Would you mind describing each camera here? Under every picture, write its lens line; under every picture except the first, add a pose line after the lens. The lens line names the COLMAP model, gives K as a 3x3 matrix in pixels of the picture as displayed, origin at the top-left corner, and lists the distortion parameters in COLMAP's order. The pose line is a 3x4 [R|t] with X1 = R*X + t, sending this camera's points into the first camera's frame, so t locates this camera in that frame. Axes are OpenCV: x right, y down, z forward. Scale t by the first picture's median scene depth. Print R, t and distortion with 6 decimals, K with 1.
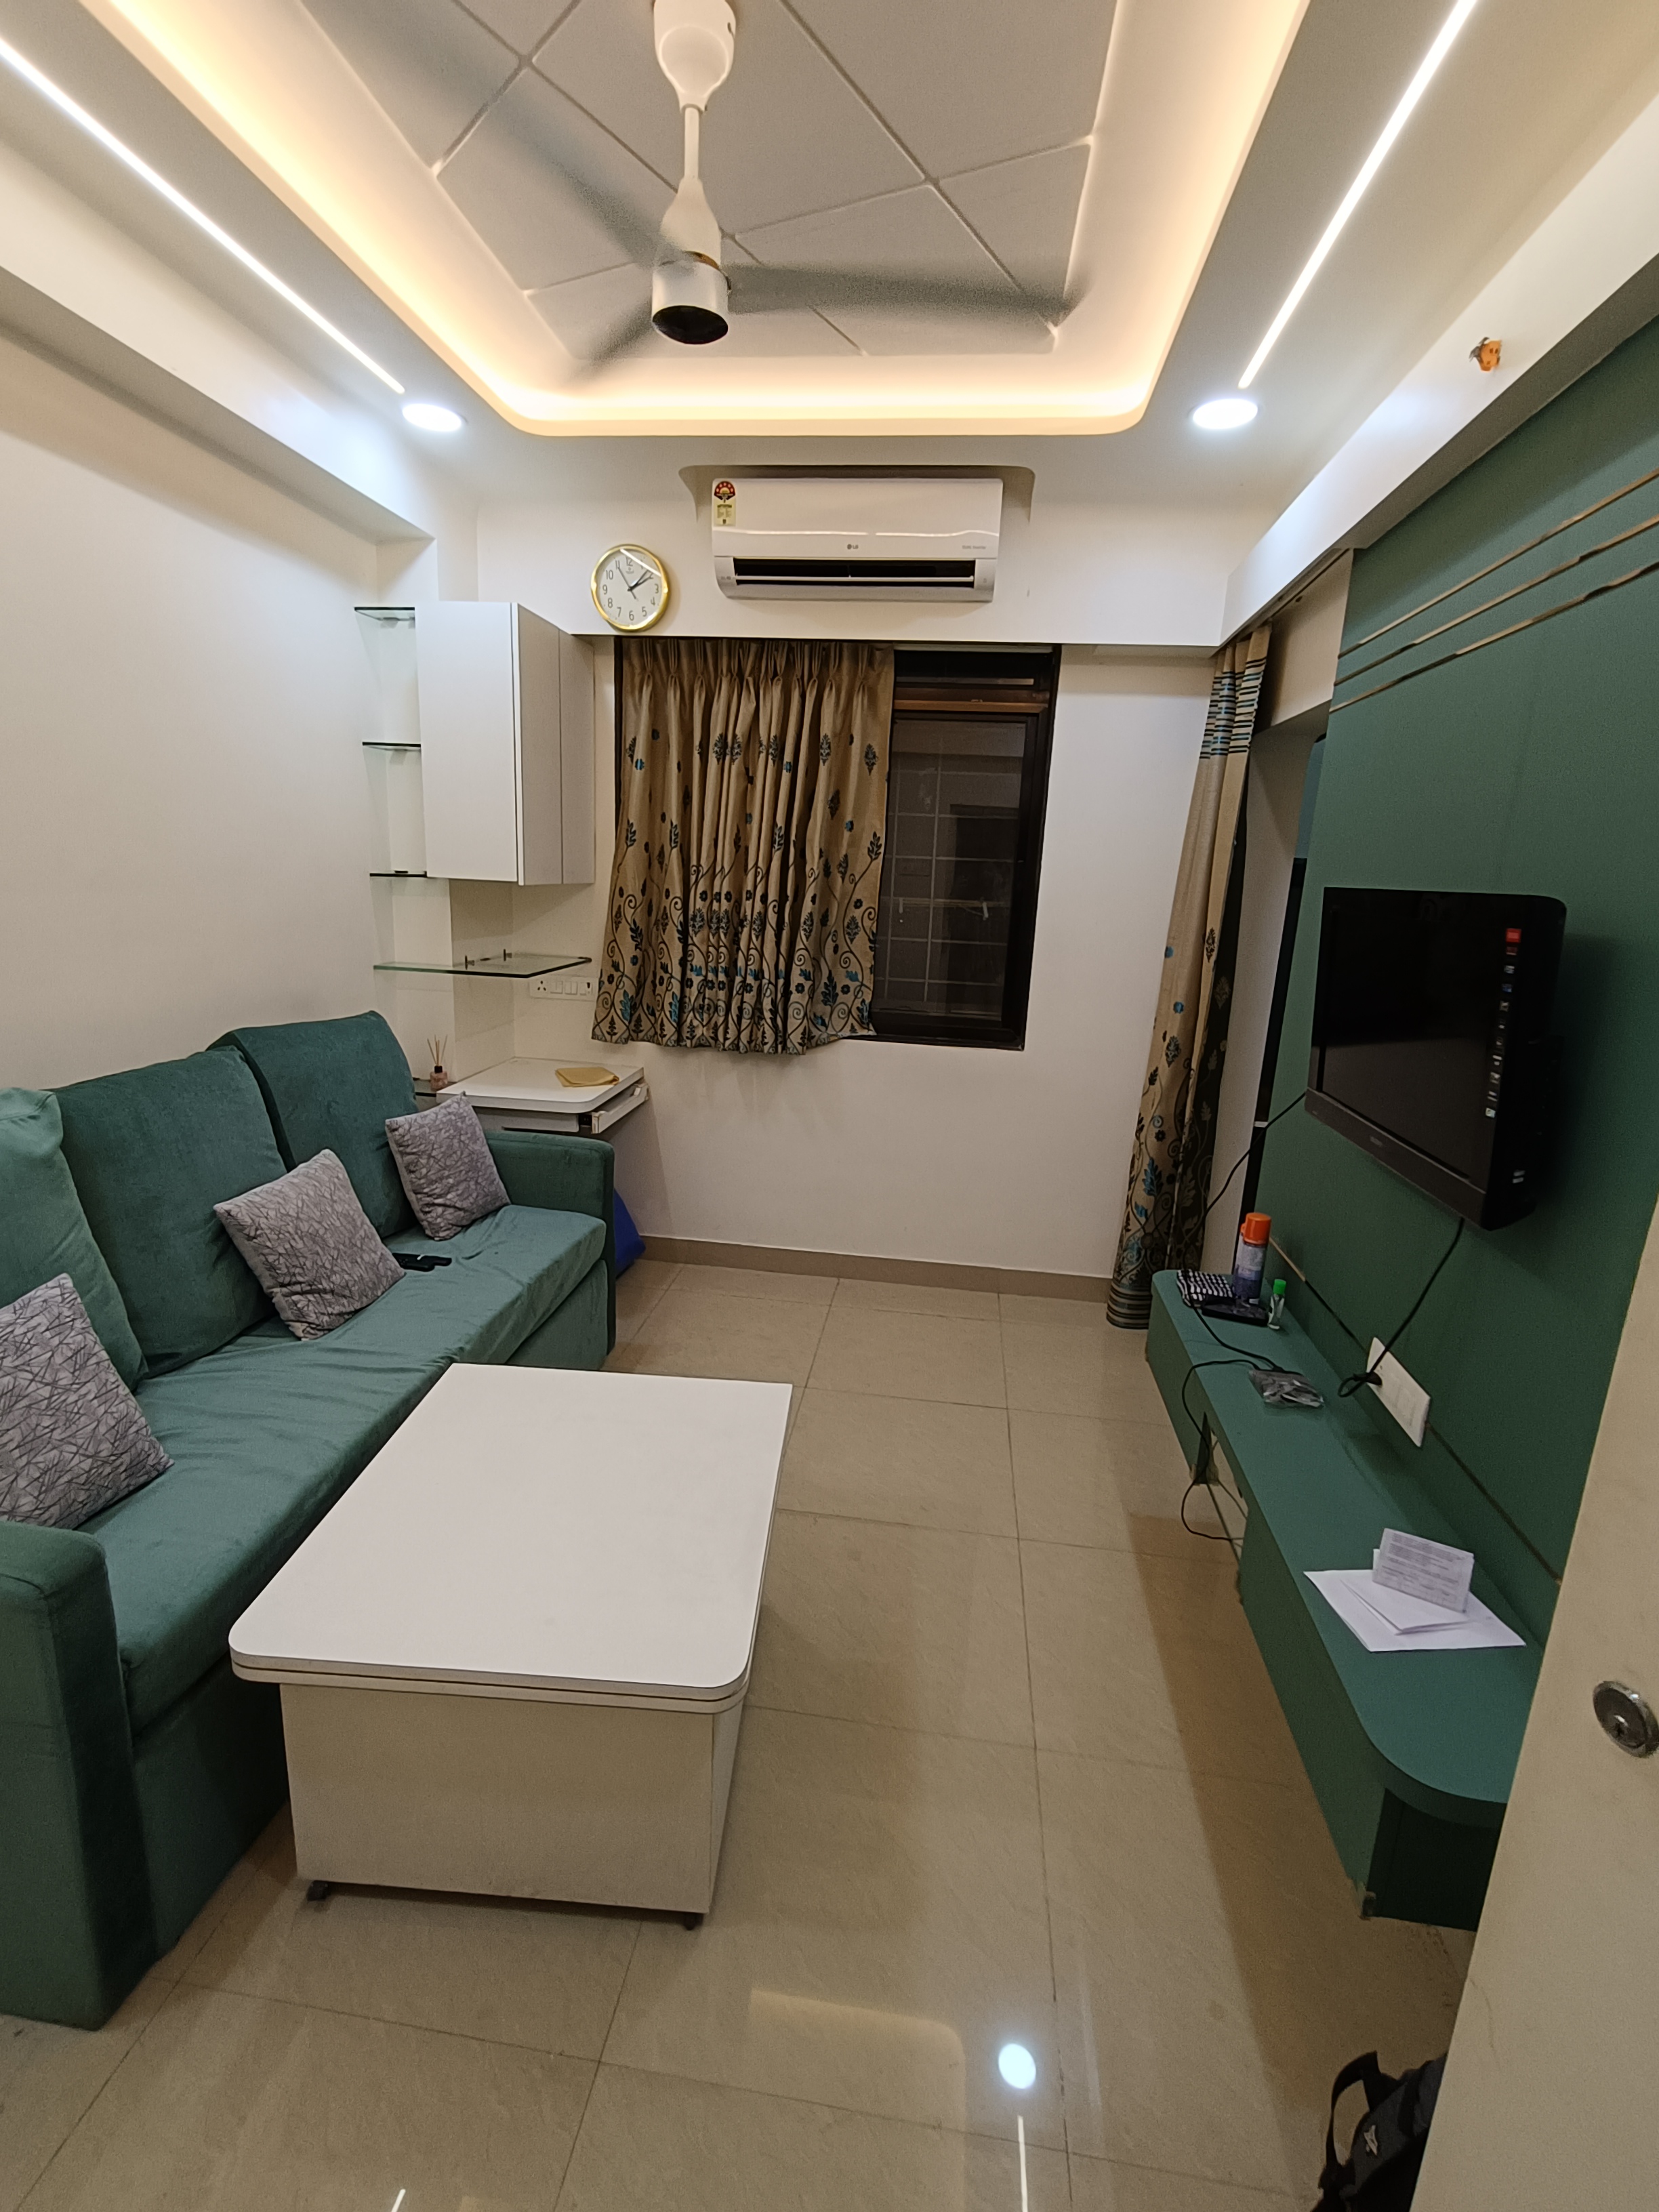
lens RADIAL K [[1030.5, 0, 827.7], [0, 1030.5, 1110.9], [0, 0, 1]] dist [0.005371, 0.001667]
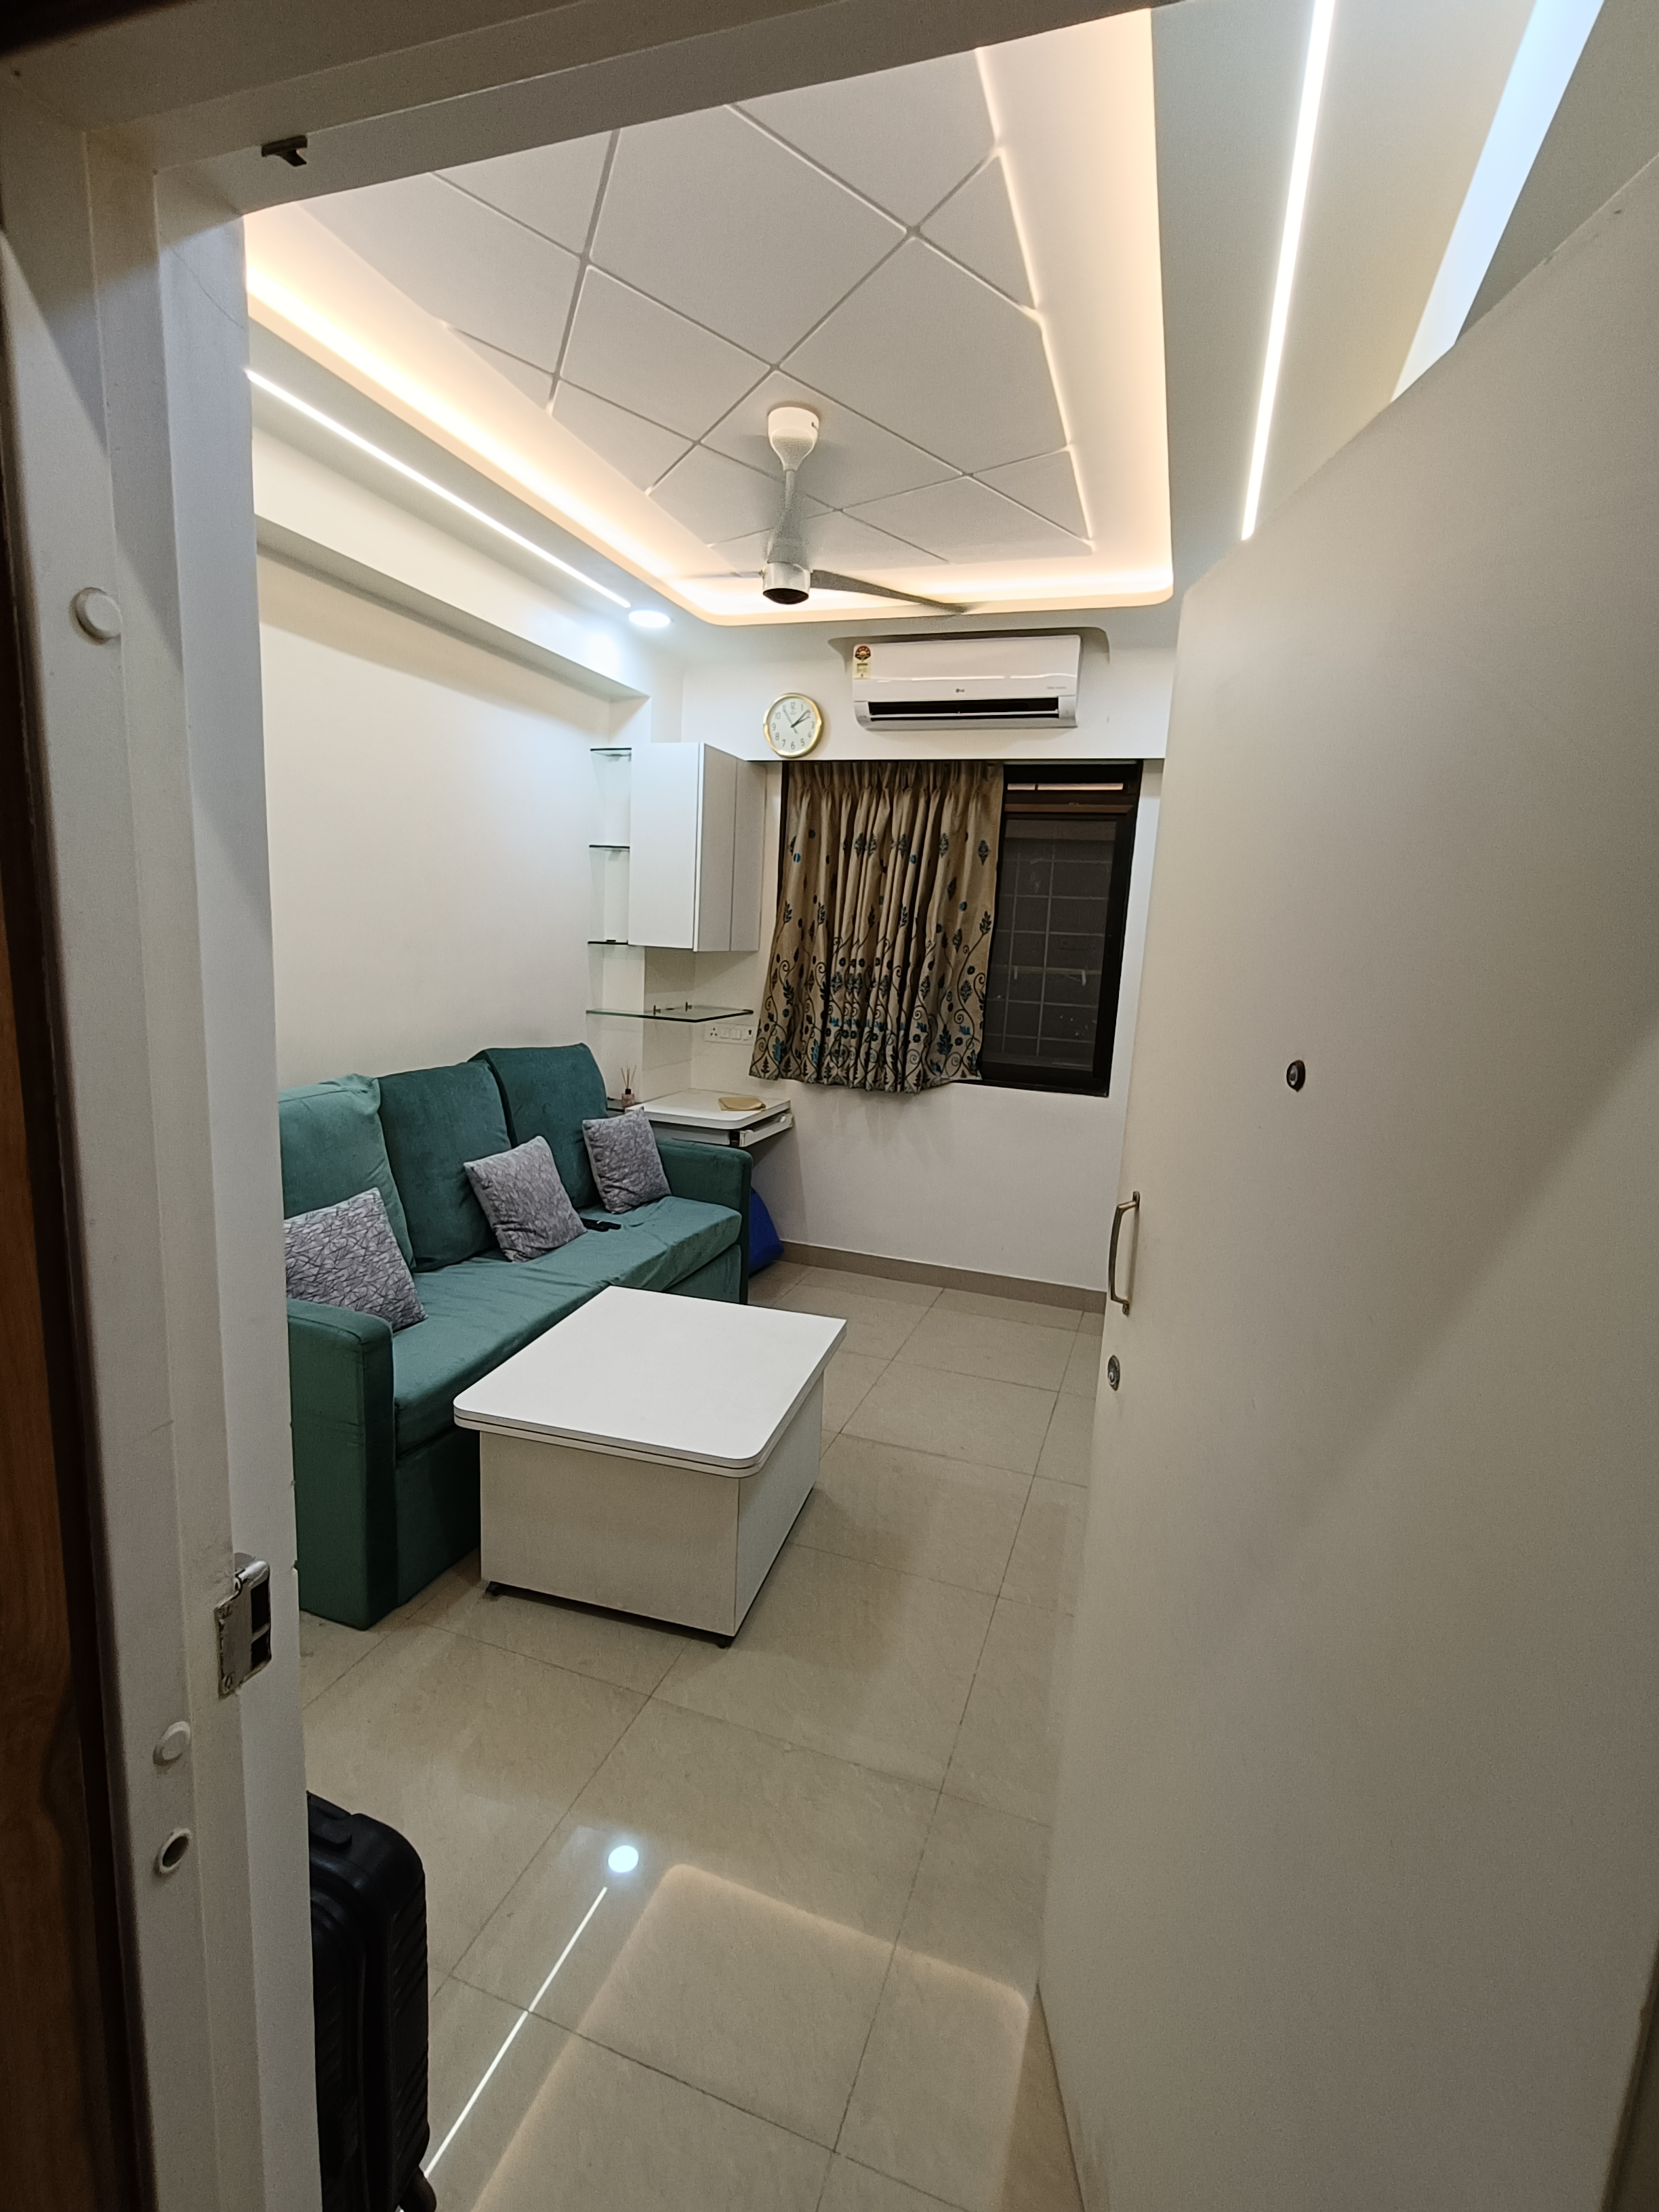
lens RADIAL K [[1030.5, 0, 830.7], [0, 1030.5, 1107.4], [0, 0, 1]] dist [0.005371, 0.001667]
pose [[0.979582, 0.039730, -0.197081, 0.137350], [-0.053982, 0.996259, -0.067479, 0.057524], [0.193663, 0.076740, 0.978062, -0.229822]]
